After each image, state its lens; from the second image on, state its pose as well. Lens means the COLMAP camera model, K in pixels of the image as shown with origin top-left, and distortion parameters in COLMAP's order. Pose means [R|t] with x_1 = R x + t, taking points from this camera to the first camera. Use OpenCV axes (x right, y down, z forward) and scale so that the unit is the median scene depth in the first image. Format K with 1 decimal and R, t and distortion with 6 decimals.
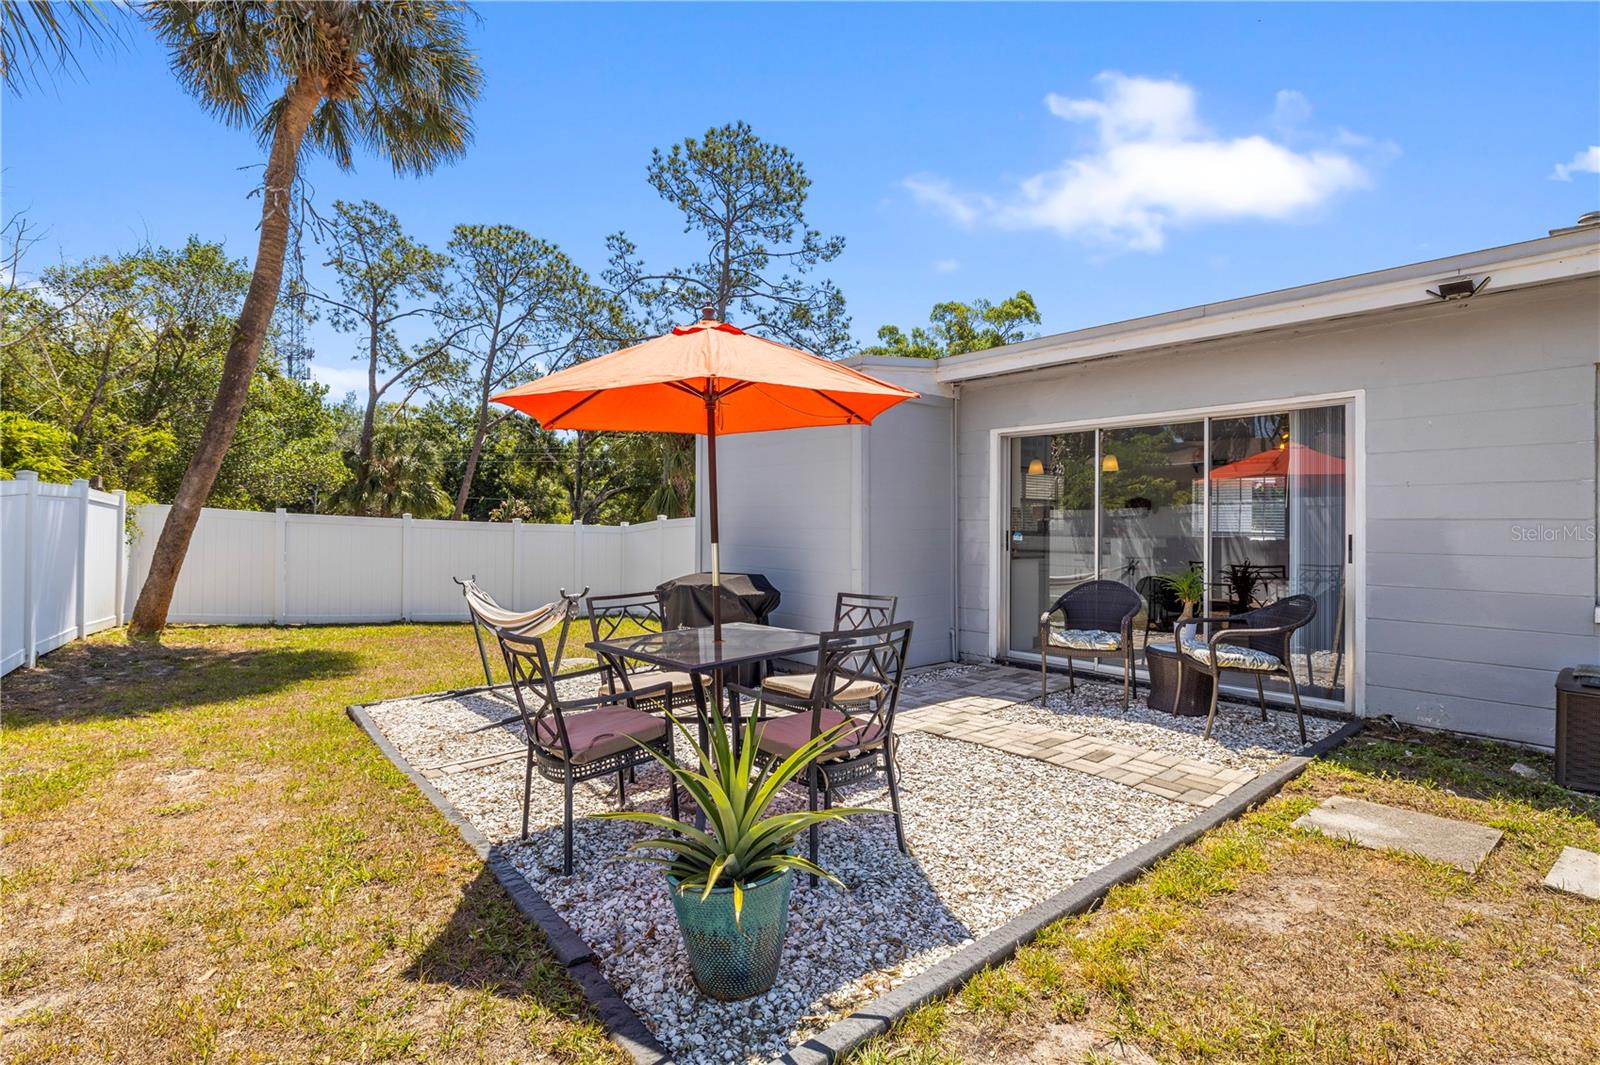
lens RADIAL K [[759.1, 0, 801.9], [0, 759.1, 529.4], [0, 0, 1]] dist [-0.007958, 0.000701]
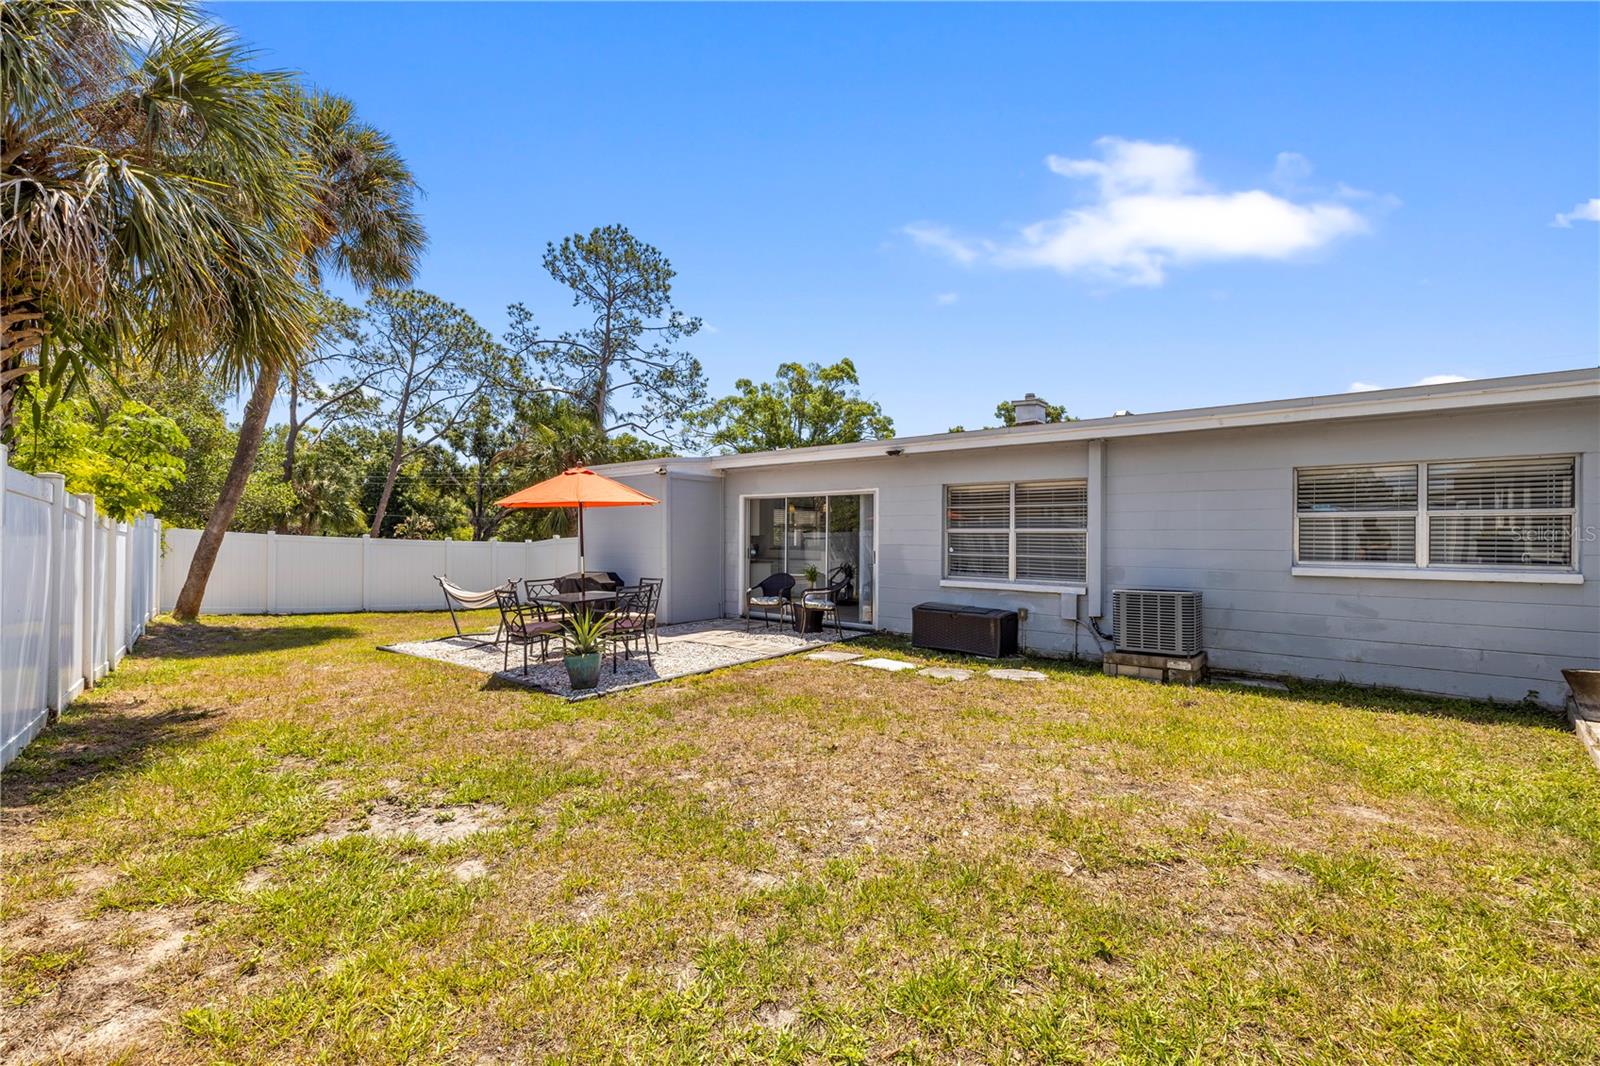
lens RADIAL K [[690.3, 0, 802.0], [0, 690.3, 537.0], [0, 0, 1]] dist [0.001762, 0.001755]
pose [[0.986519, 0.000457, 0.163647, 0.030493], [0.000177, 0.999993, -0.003860, -0.004991], [-0.163648, 0.003837, 0.986511, -0.182823]]
